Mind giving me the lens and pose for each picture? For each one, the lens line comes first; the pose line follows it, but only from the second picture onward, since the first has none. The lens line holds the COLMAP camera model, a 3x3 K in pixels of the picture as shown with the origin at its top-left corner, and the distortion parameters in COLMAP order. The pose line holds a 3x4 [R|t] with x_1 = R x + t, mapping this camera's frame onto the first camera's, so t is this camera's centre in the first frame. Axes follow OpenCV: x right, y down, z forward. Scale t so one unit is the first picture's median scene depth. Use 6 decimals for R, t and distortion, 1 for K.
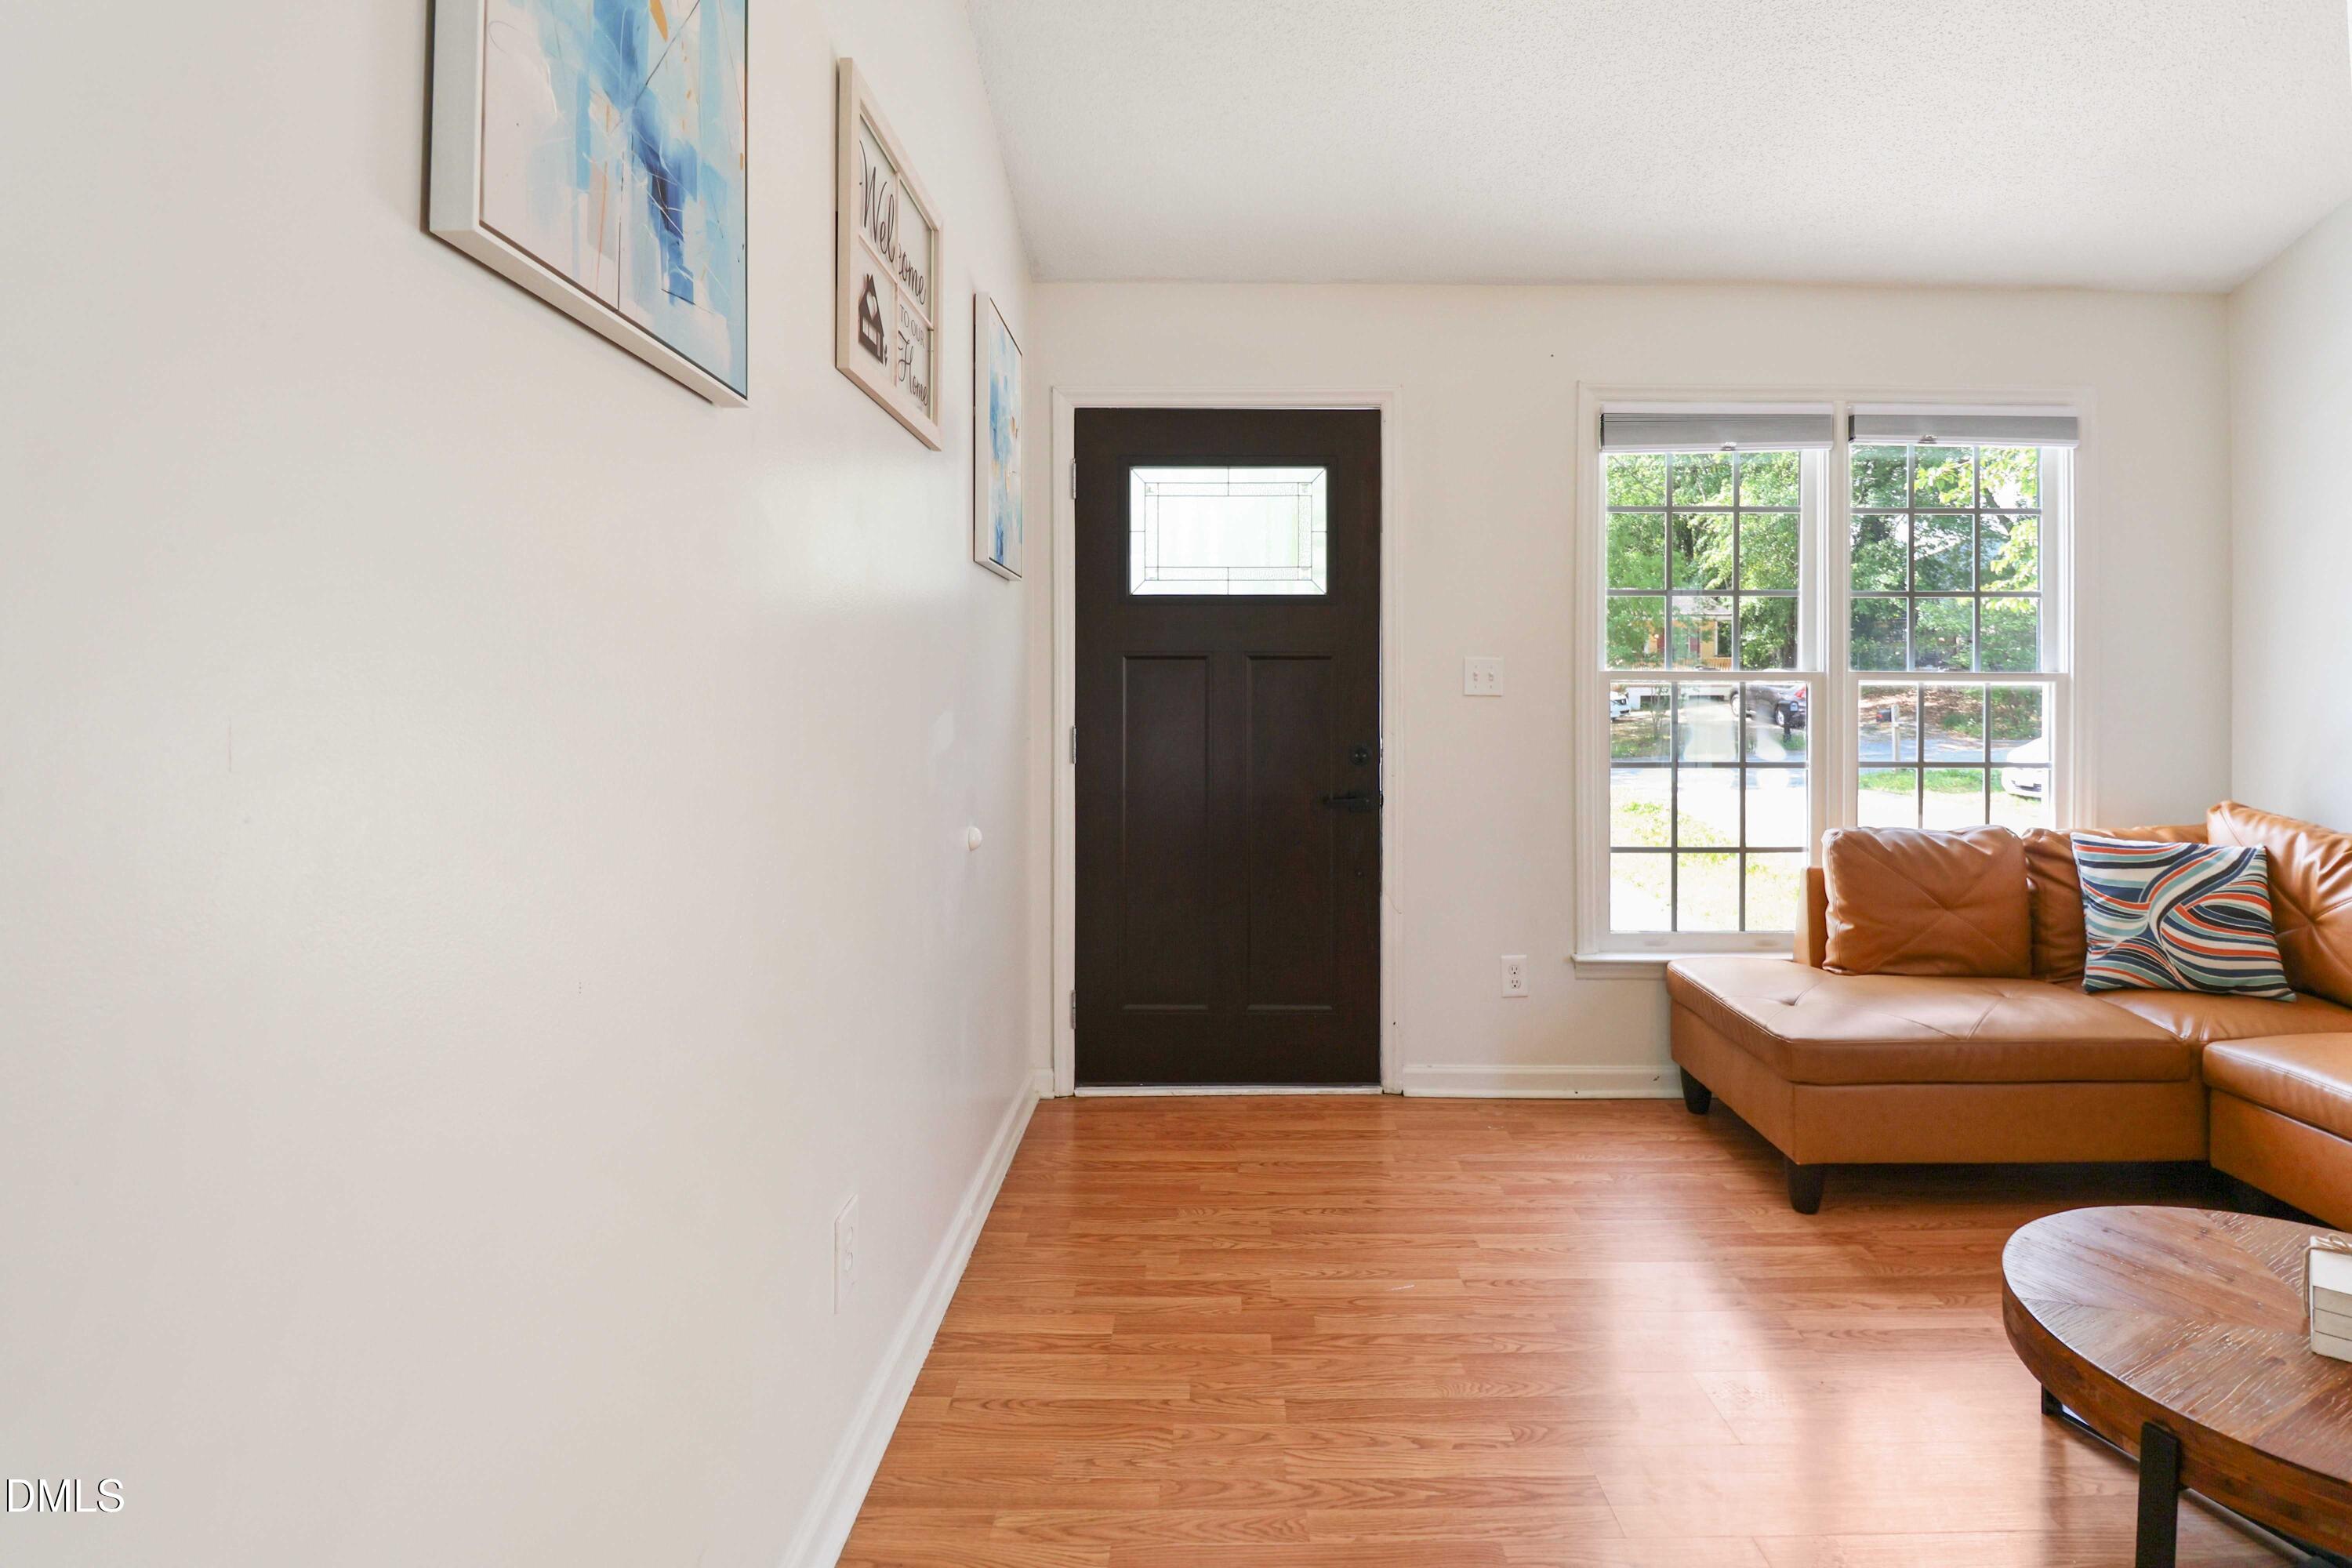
lens RADIAL K [[1117.0, 0, 1232.8], [0, 1117.0, 690.8], [0, 0, 1]] dist [-0.014643, 0.000133]
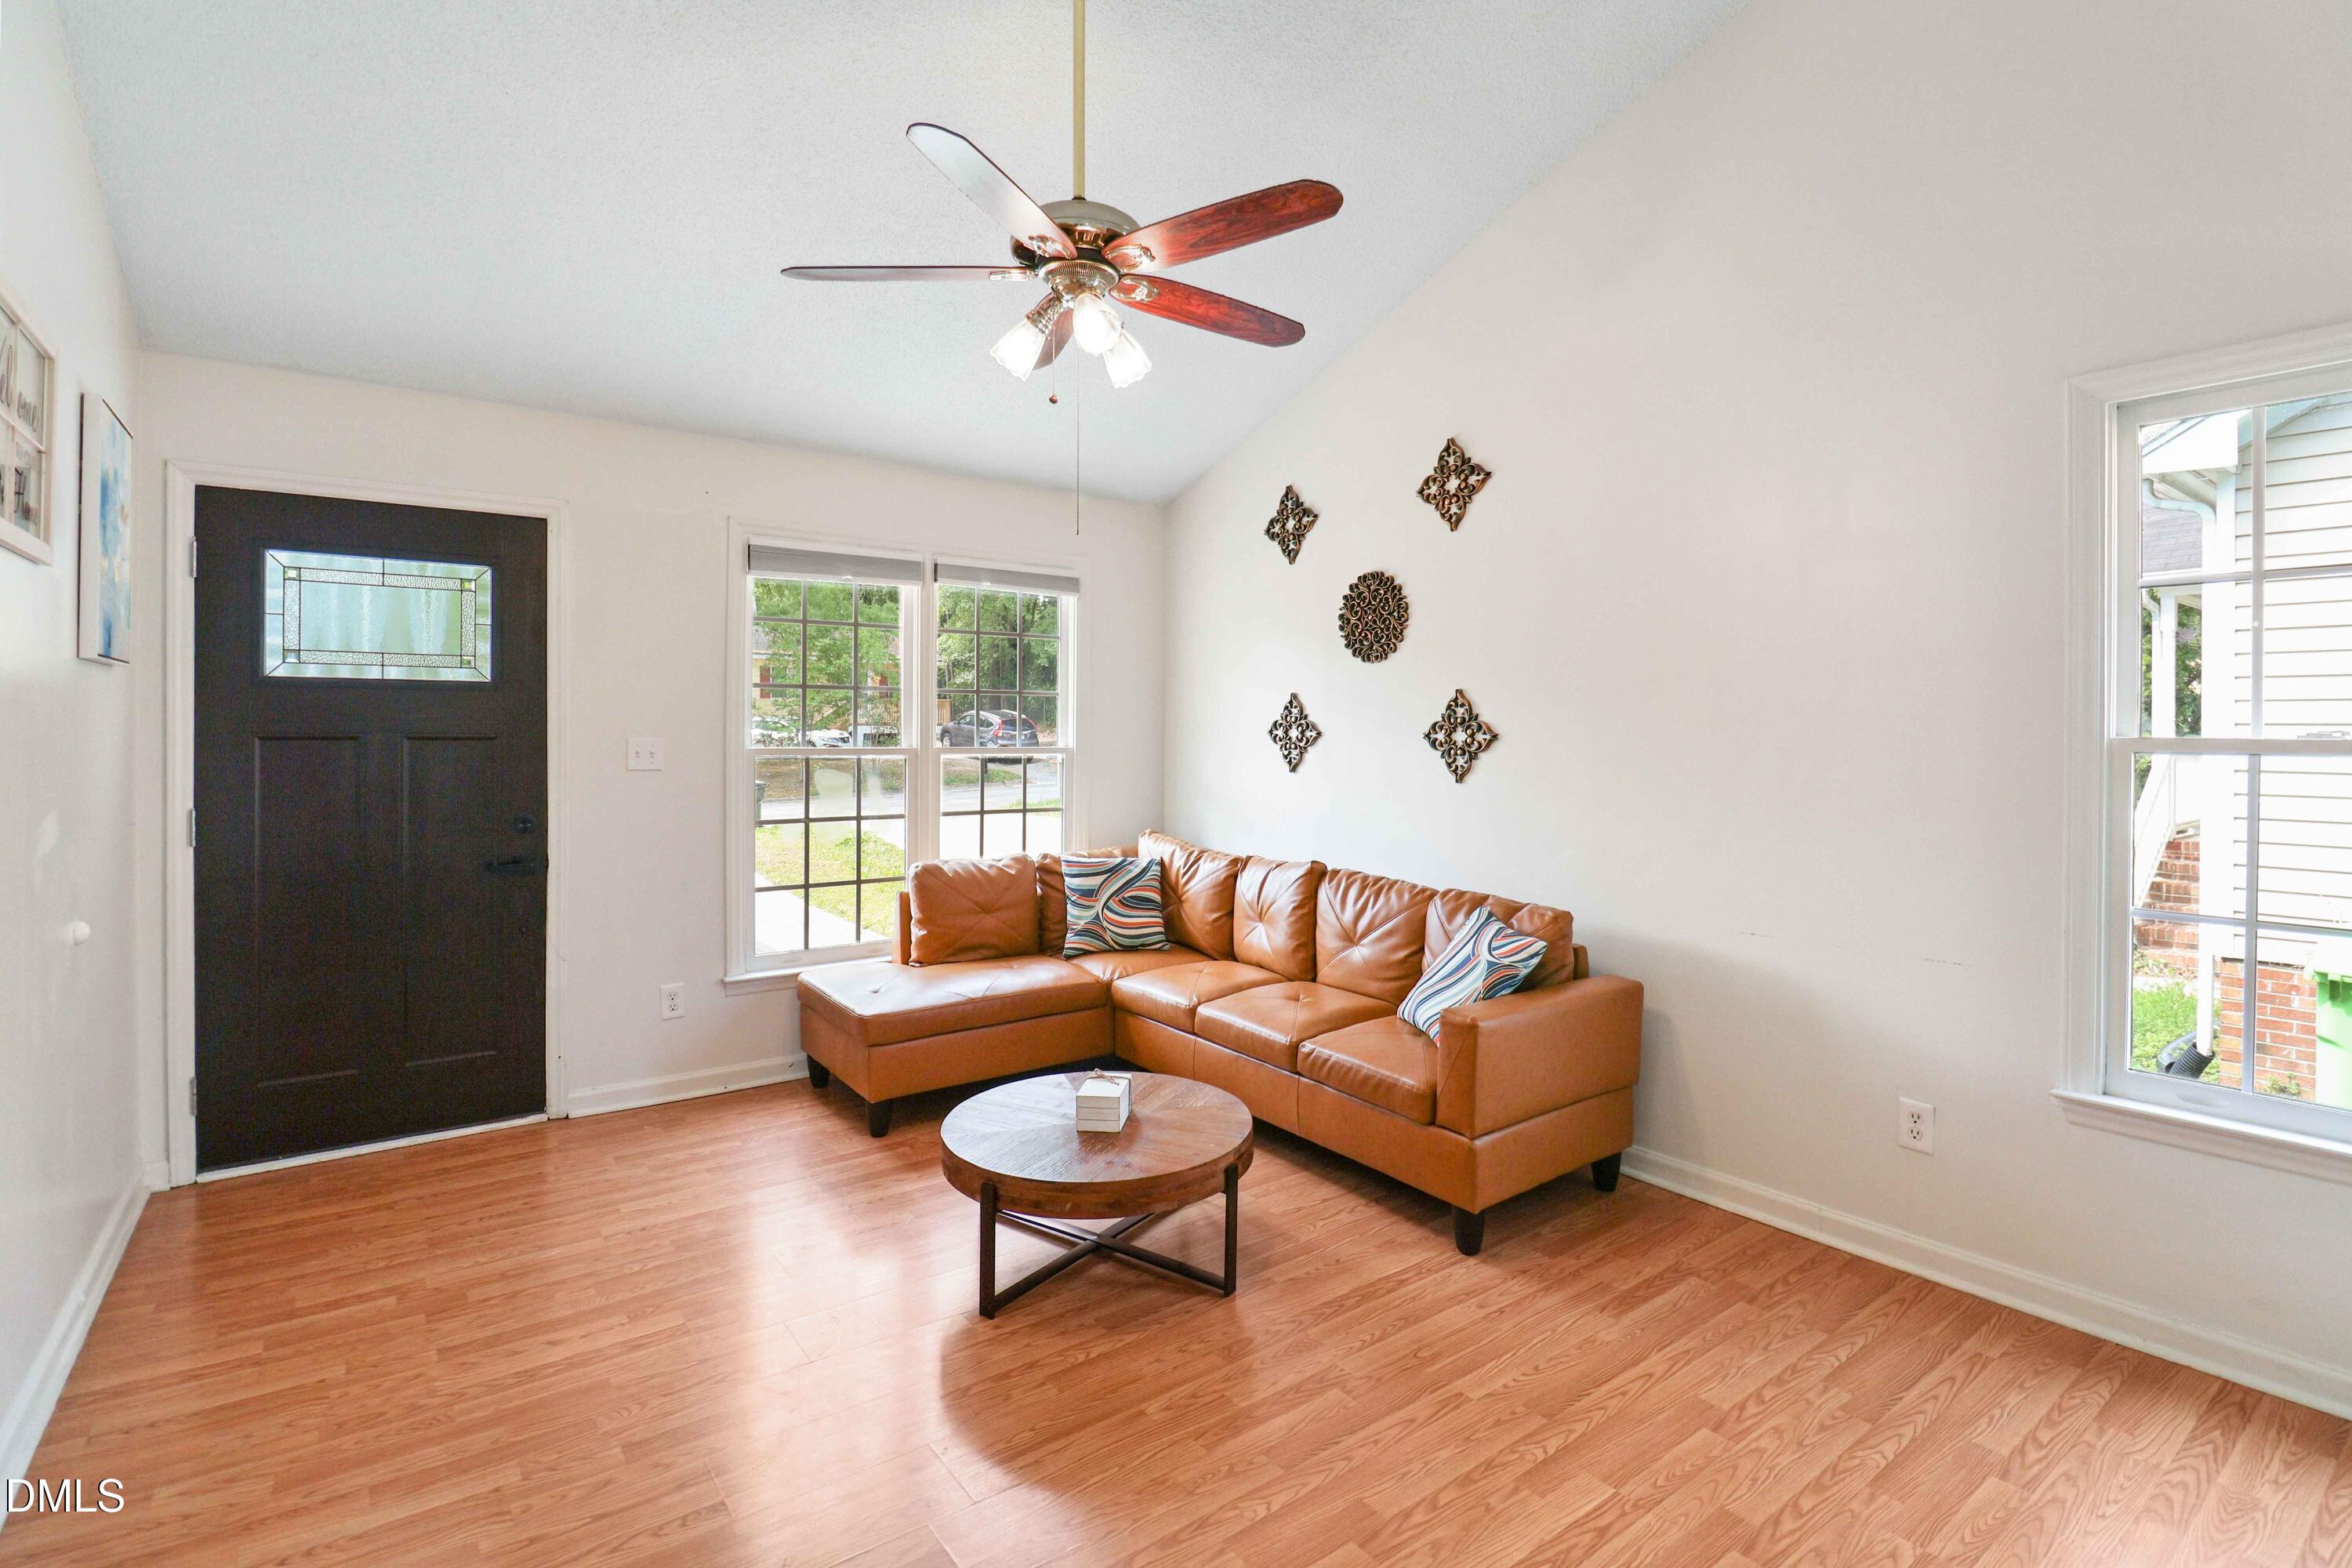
lens RADIAL K [[1092.2, 0, 1174.6], [0, 1092.2, 730.0], [0, 0, 1]] dist [-0.002663, -0.011067]
pose [[0.812586, 0.002499, 0.582836, 0.006214], [-0.004314, 0.999989, 0.001727, -0.050571], [-0.582825, -0.003917, 0.812588, -0.328227]]
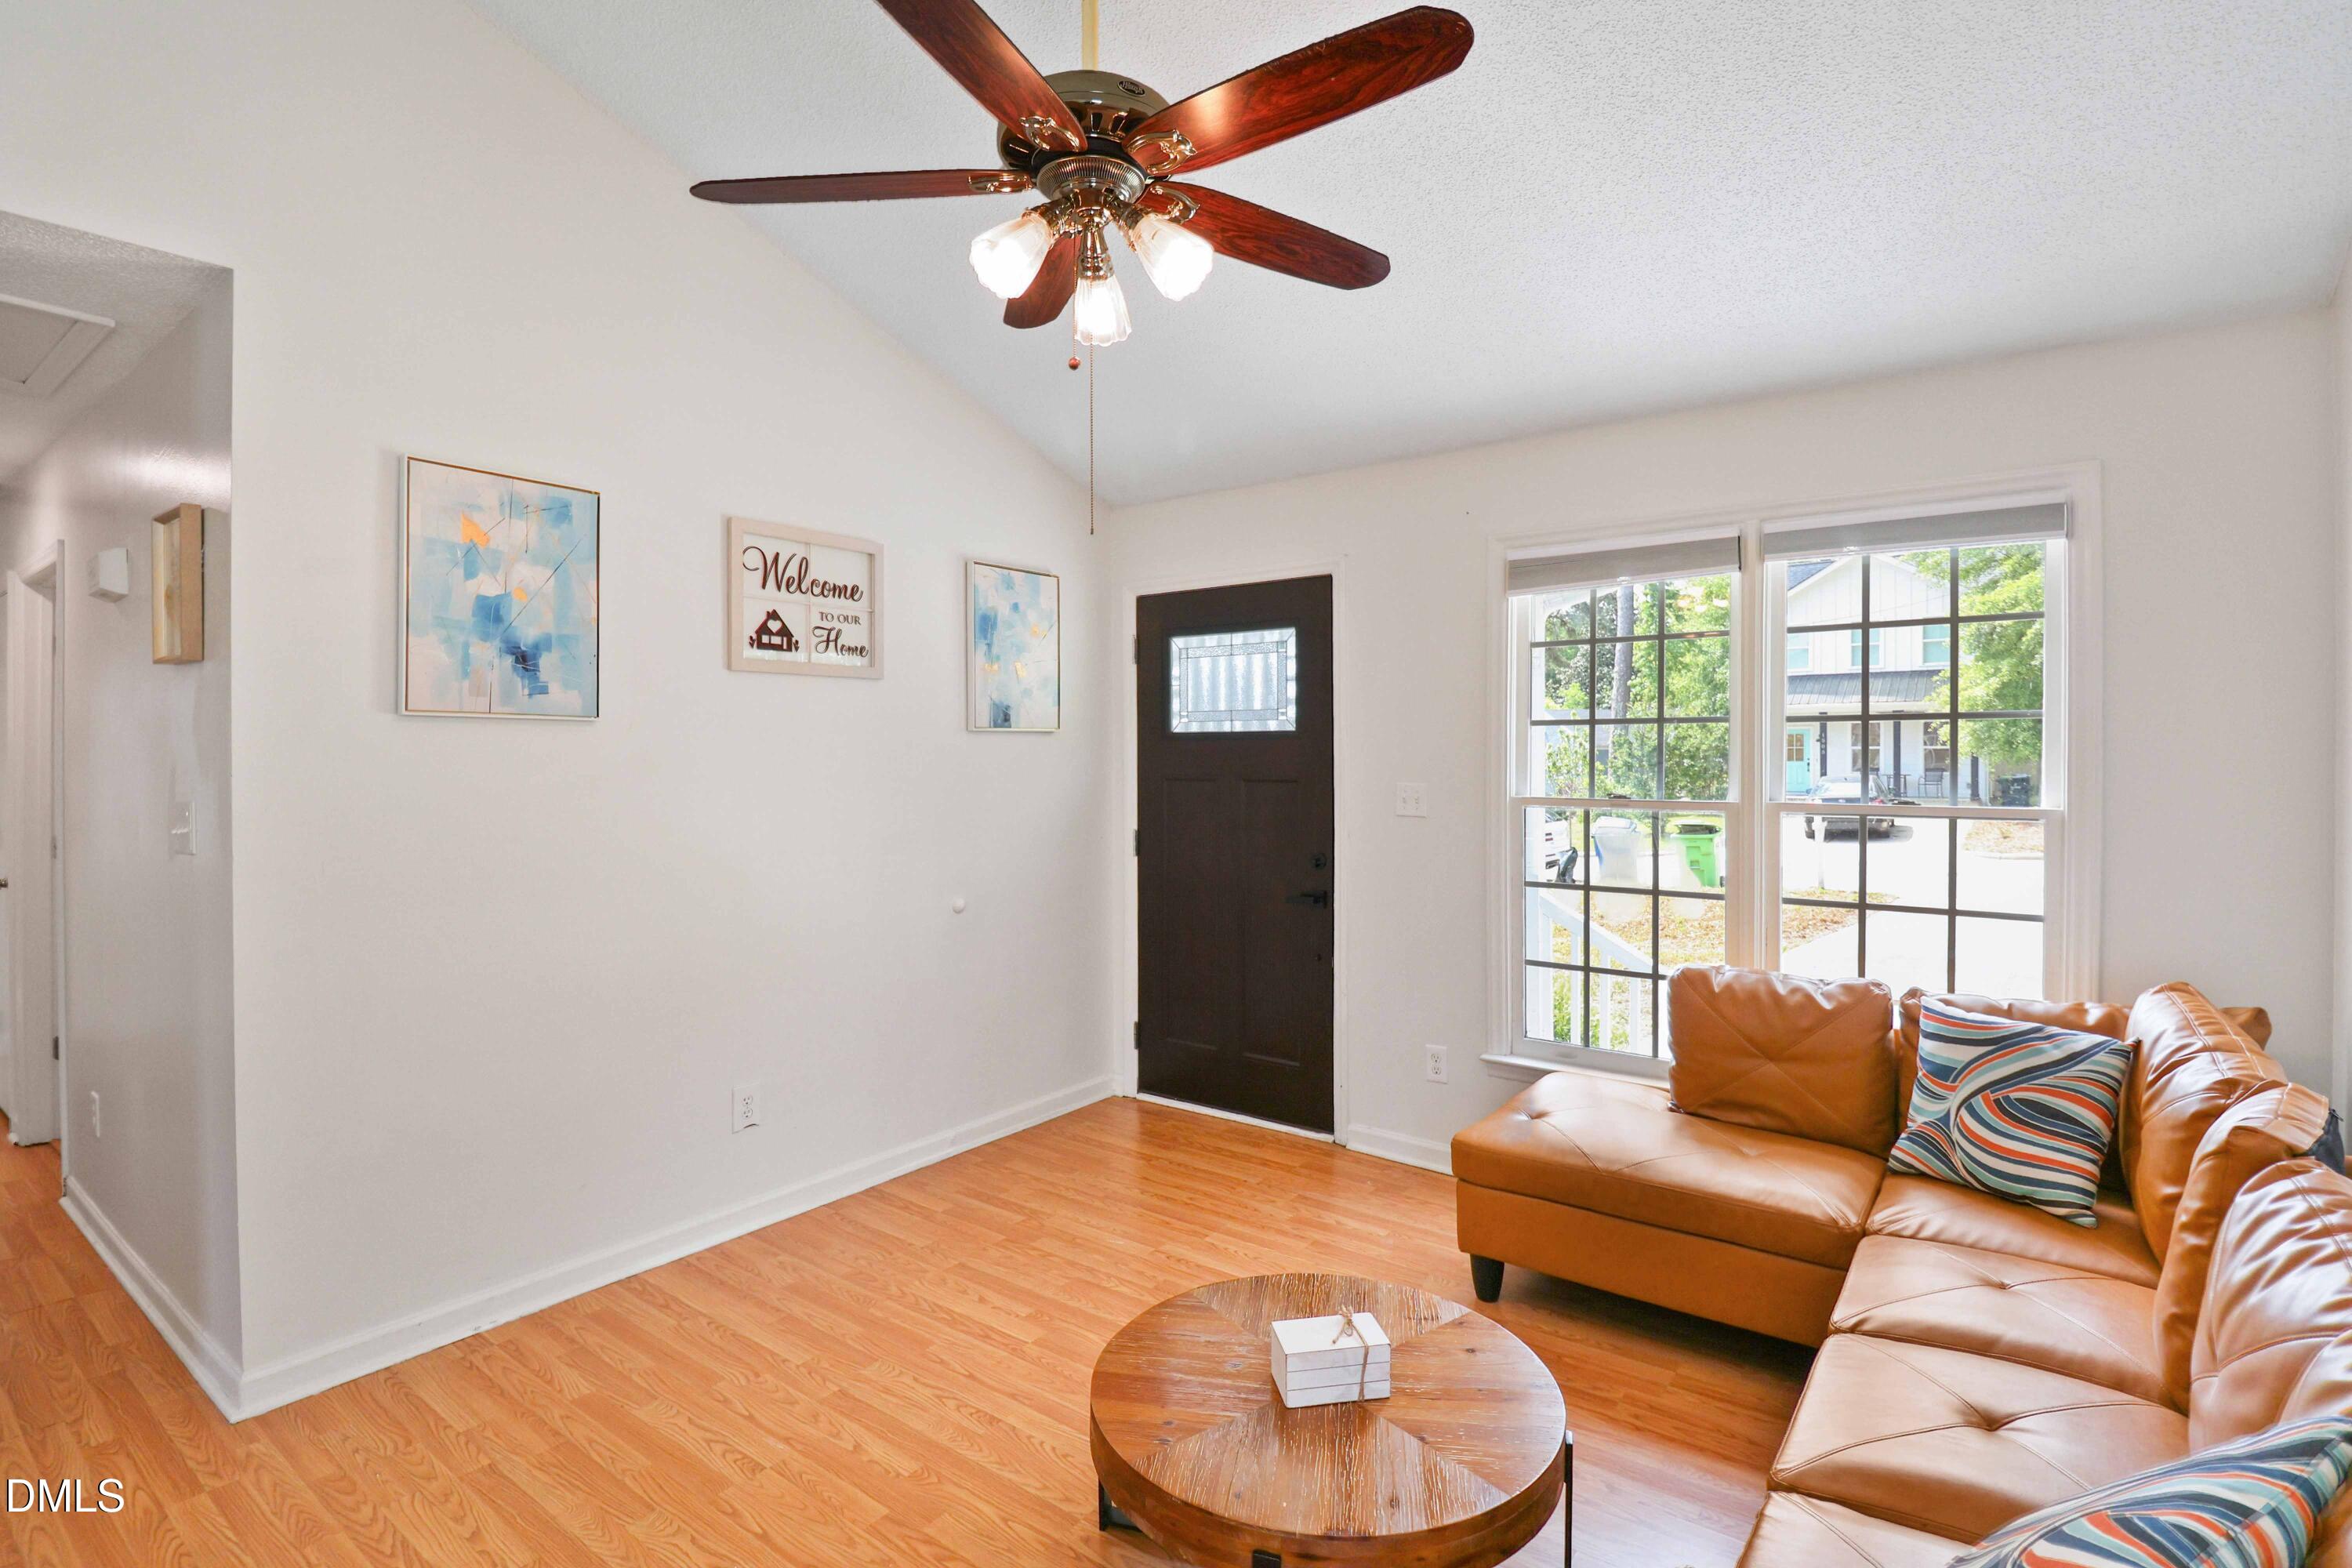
lens RADIAL K [[1113.2, 0, 1174.8], [0, 1113.2, 749.3], [0, 0, 1]] dist [0.001490, -0.013069]
pose [[0.796810, -0.005245, -0.604208, 0.858395], [0.005272, 0.999985, -0.001729, -0.075676], [0.604207, -0.001808, 0.796825, -0.076509]]
